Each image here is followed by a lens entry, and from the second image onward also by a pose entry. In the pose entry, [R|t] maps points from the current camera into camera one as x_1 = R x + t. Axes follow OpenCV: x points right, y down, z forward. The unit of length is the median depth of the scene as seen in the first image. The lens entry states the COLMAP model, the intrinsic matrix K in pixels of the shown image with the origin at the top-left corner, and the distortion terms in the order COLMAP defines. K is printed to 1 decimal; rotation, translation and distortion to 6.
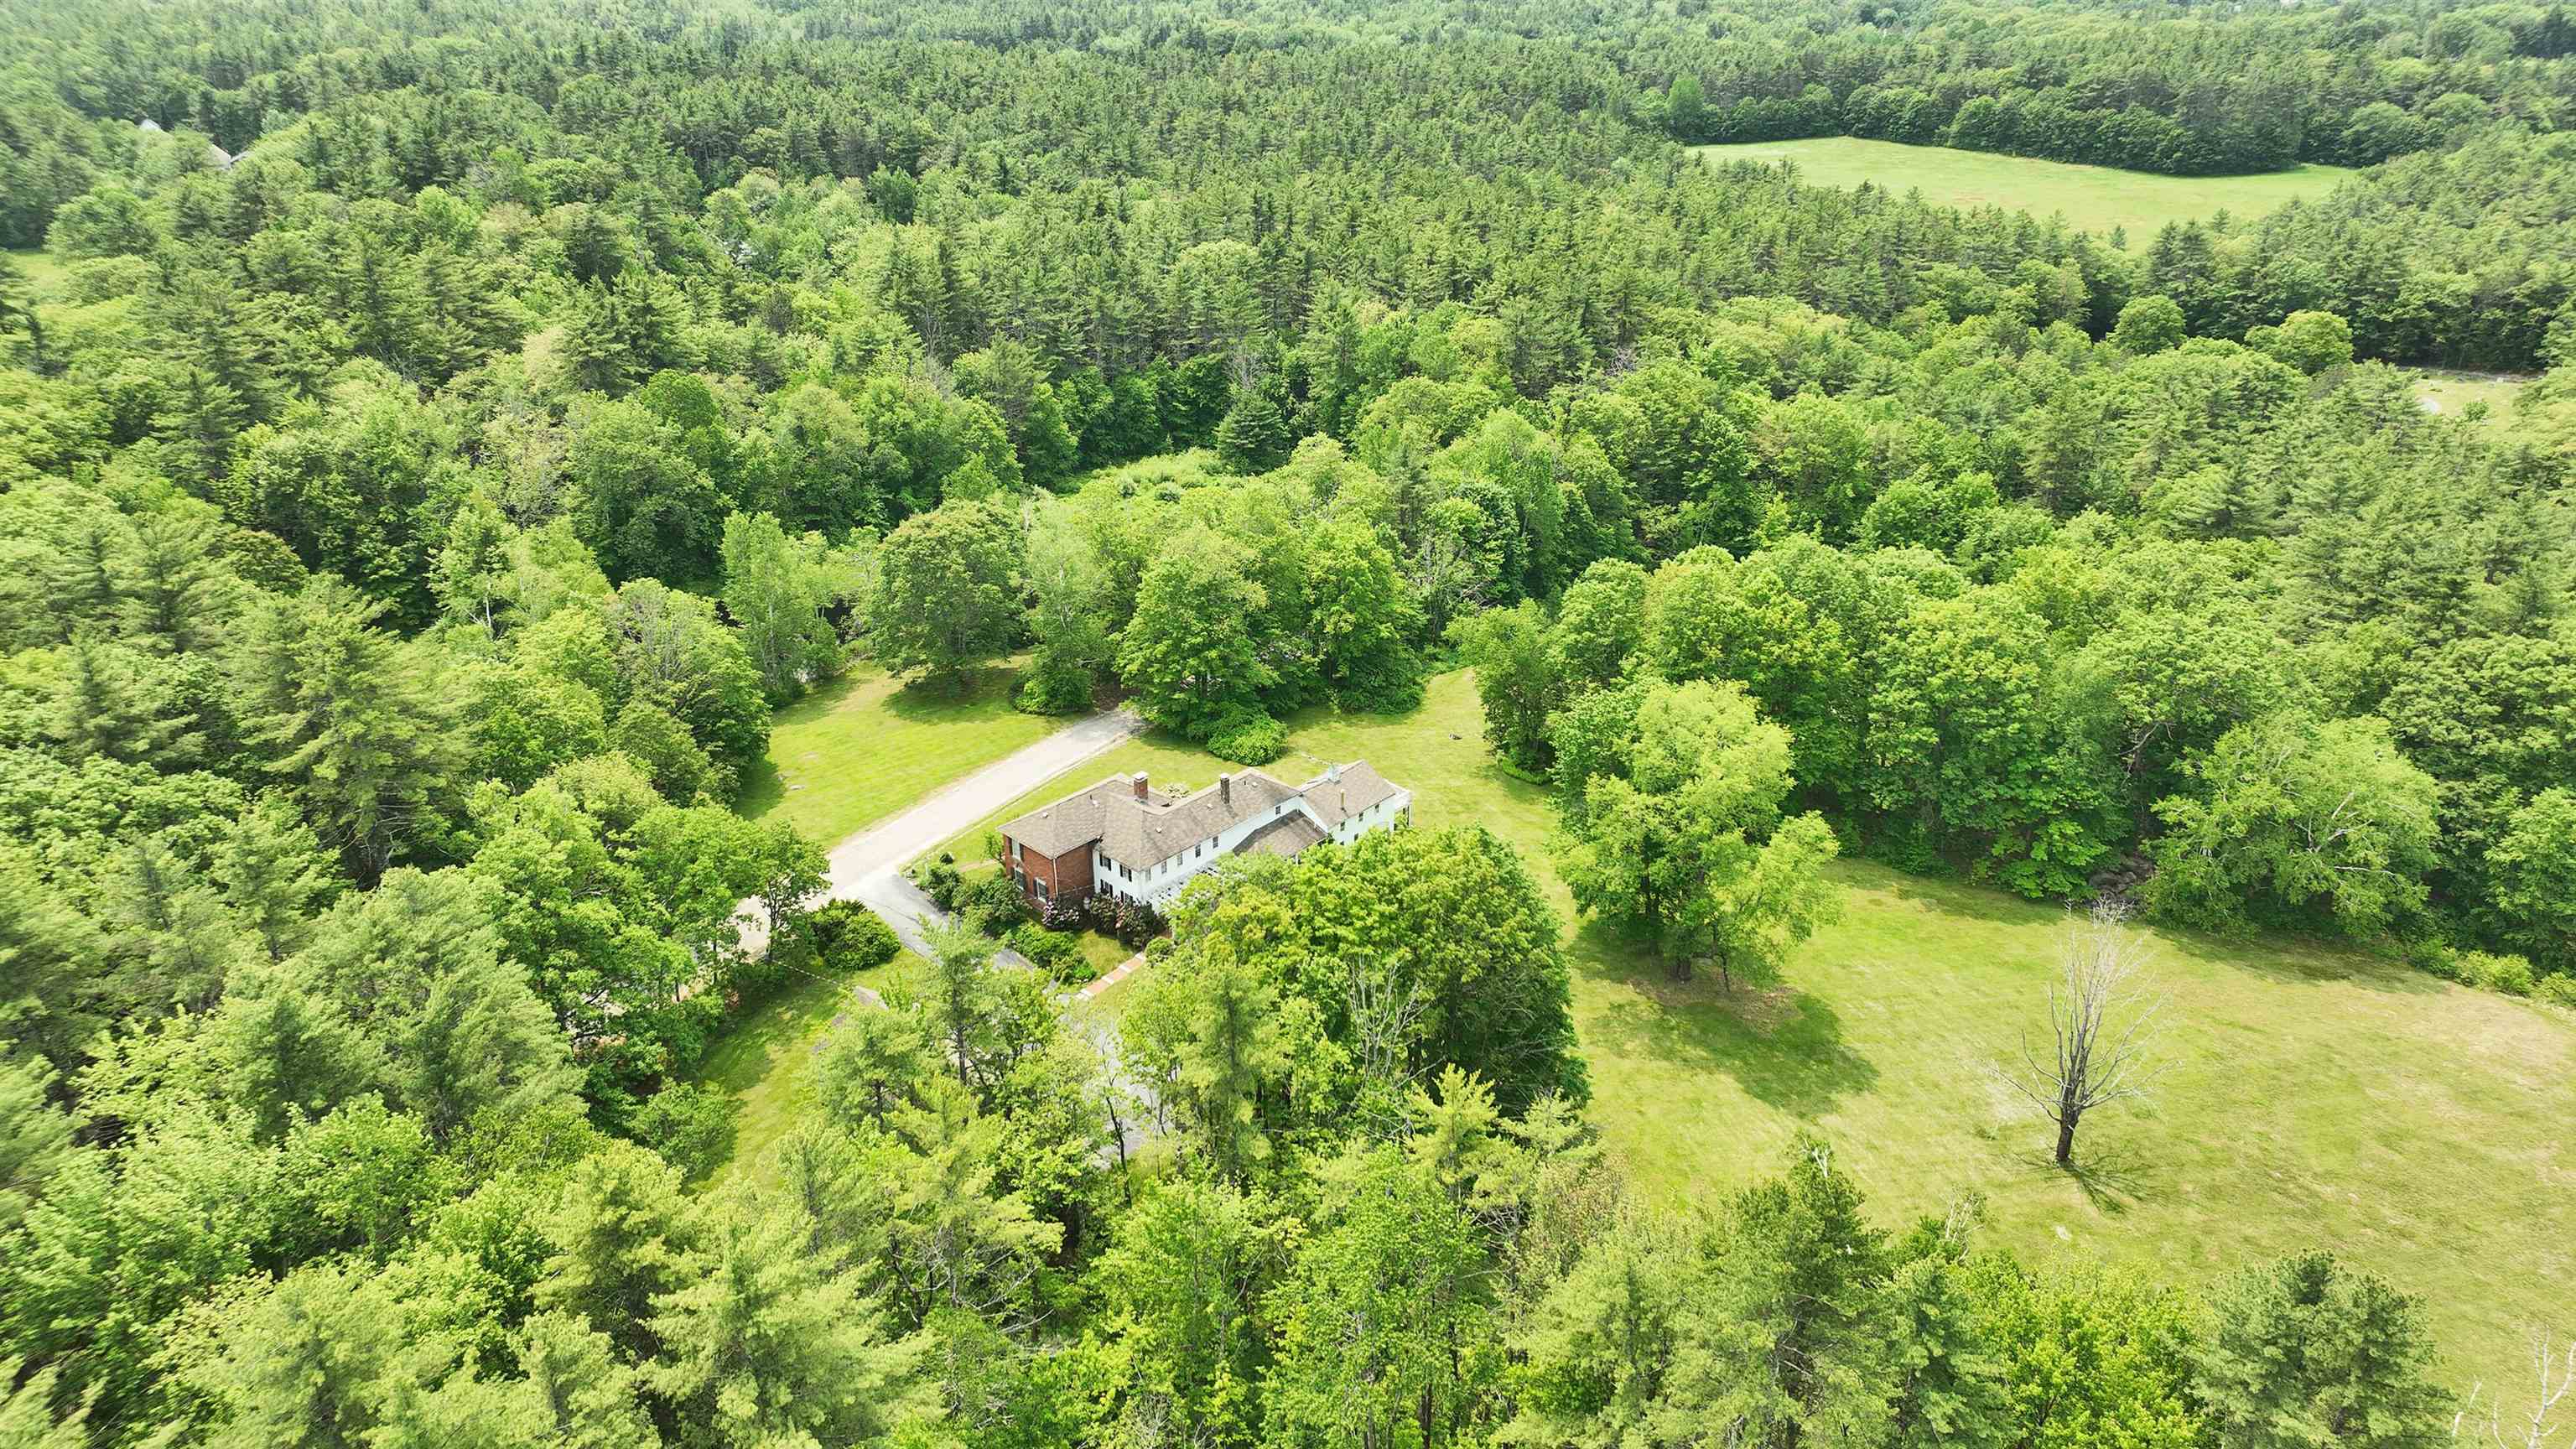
lens RADIAL K [[1808.0, 0, 1288.0], [0, 1808.0, 724.5], [0, 0, 1]] dist [0.001631, 0.019211]
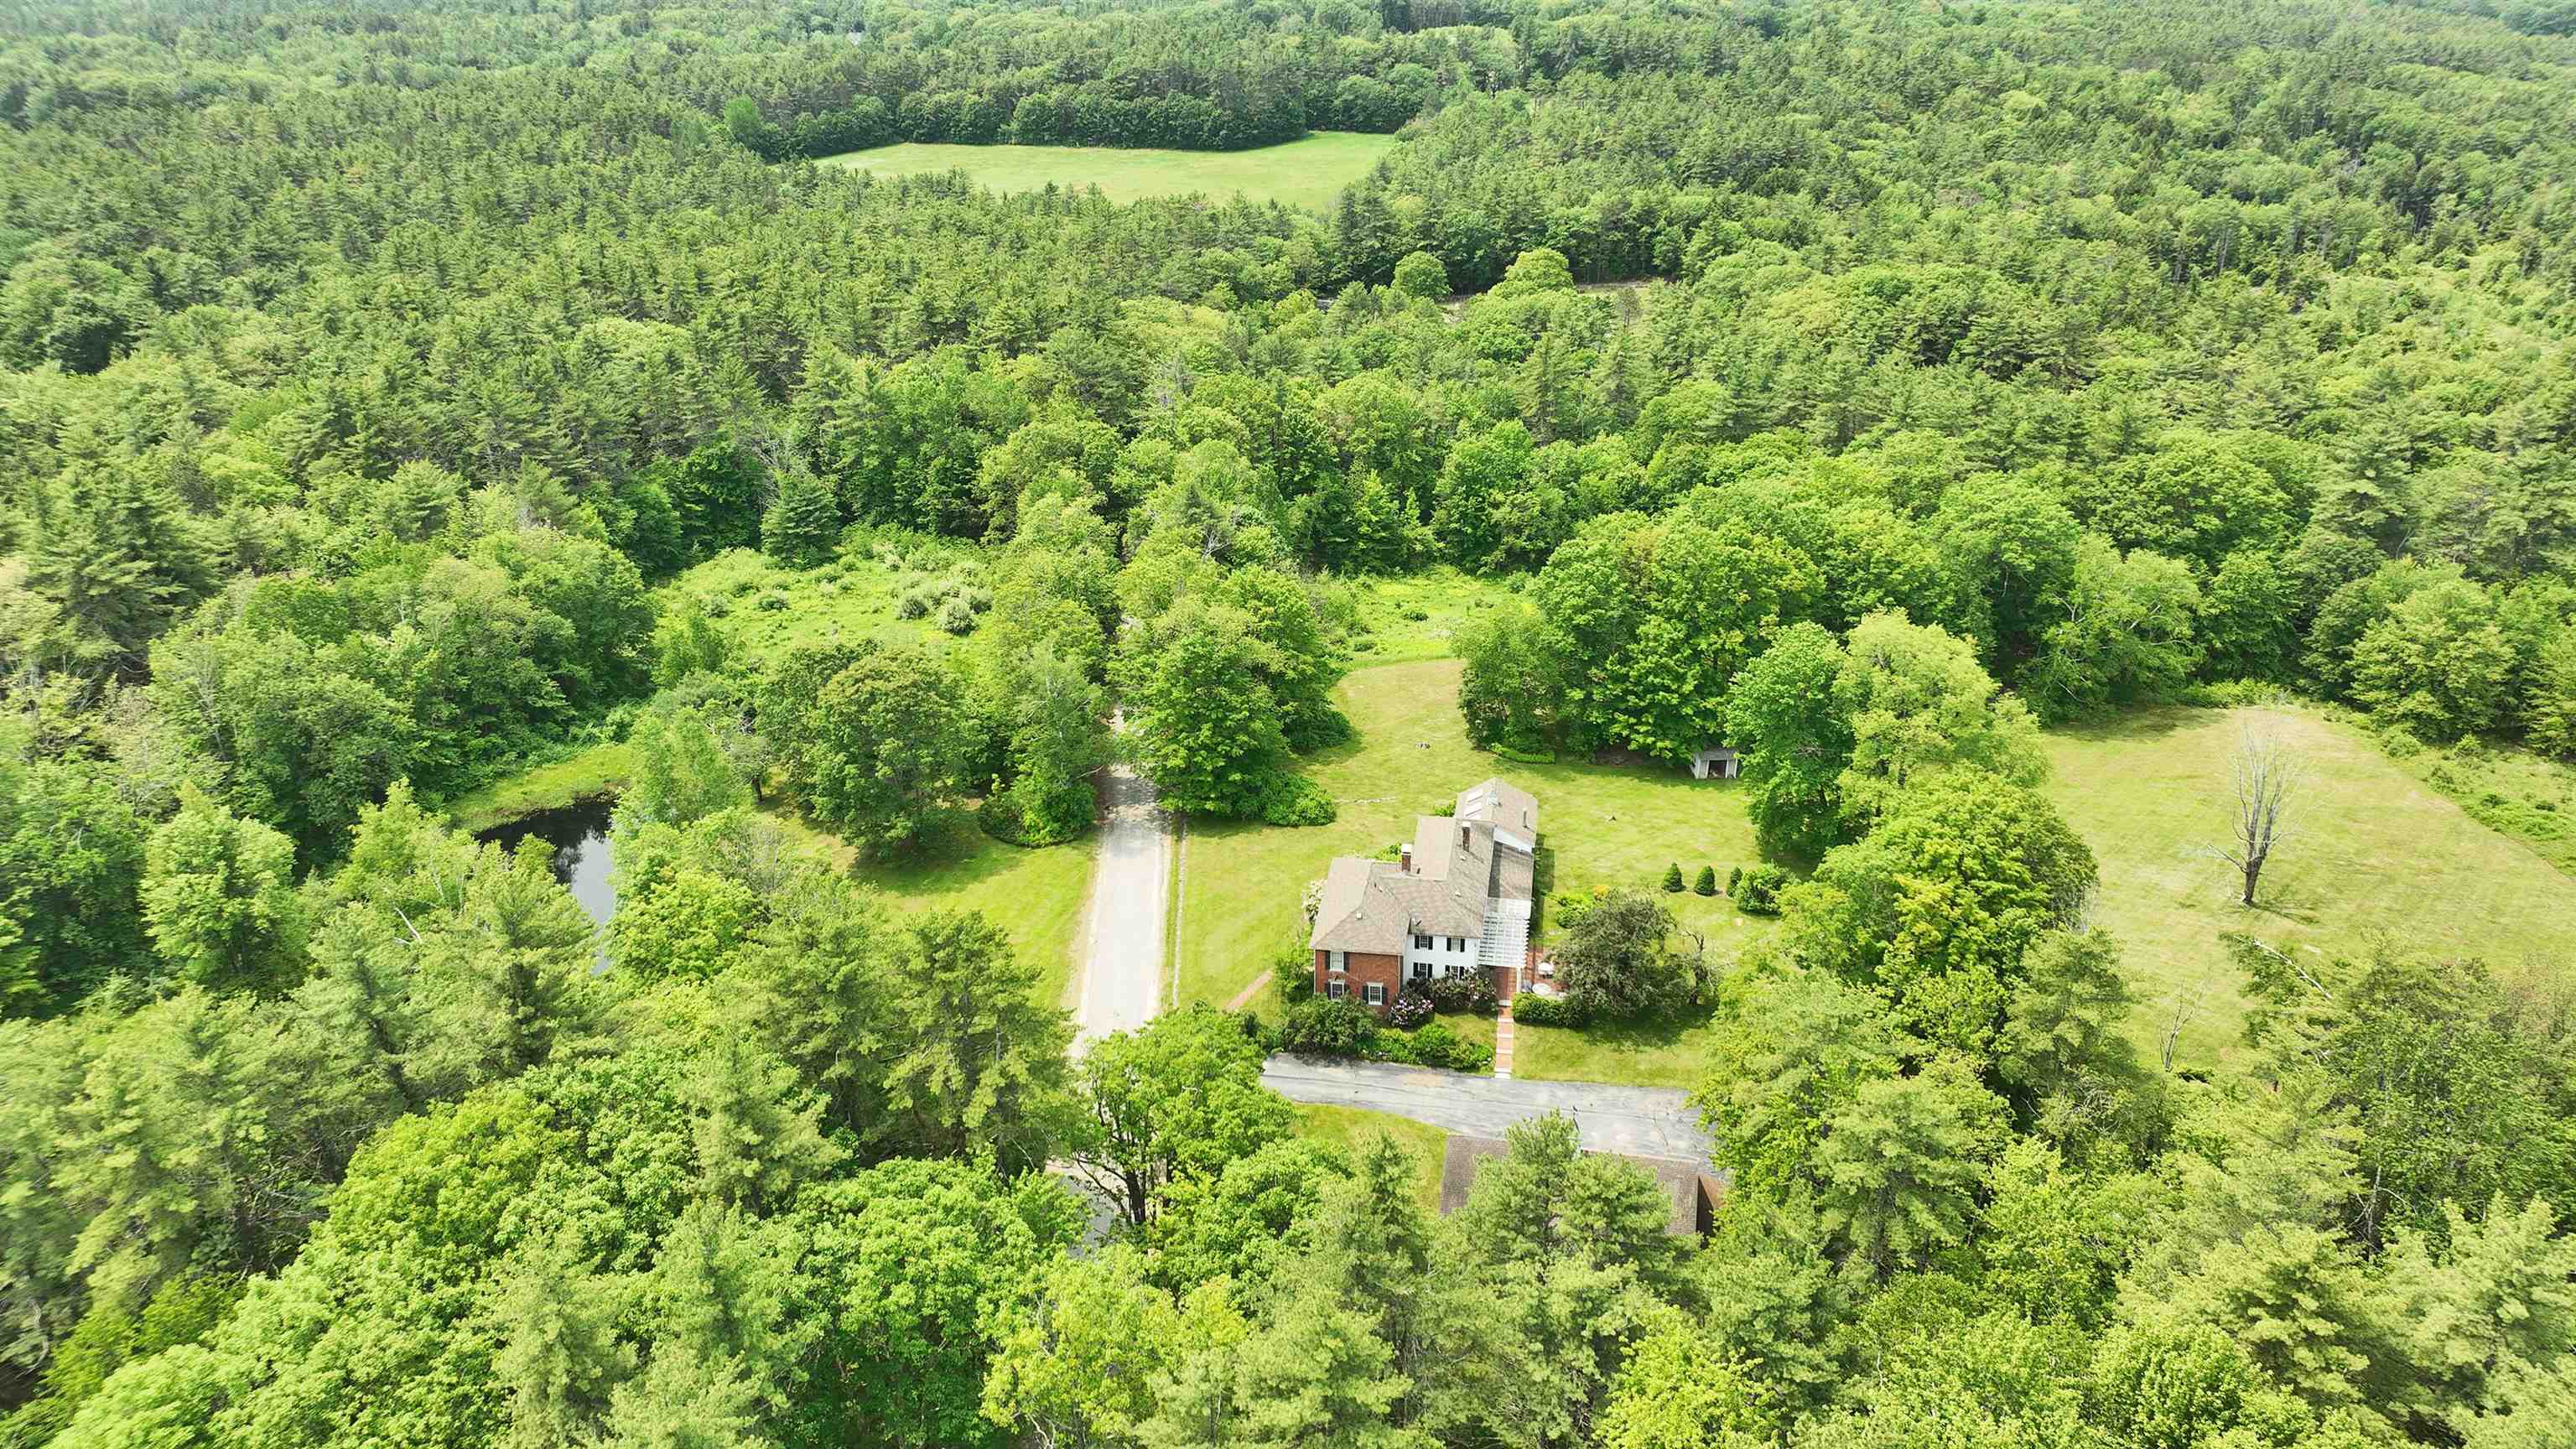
lens RADIAL K [[1808.0, 0, 1288.0], [0, 1808.0, 724.5], [0, 0, 1]] dist [0.001631, 0.019211]
pose [[0.816266, -0.258509, 0.516608, -0.145278], [0.259917, 0.963002, 0.071202, -0.028504], [-0.515901, 0.076155, 0.853257, 0.047068]]
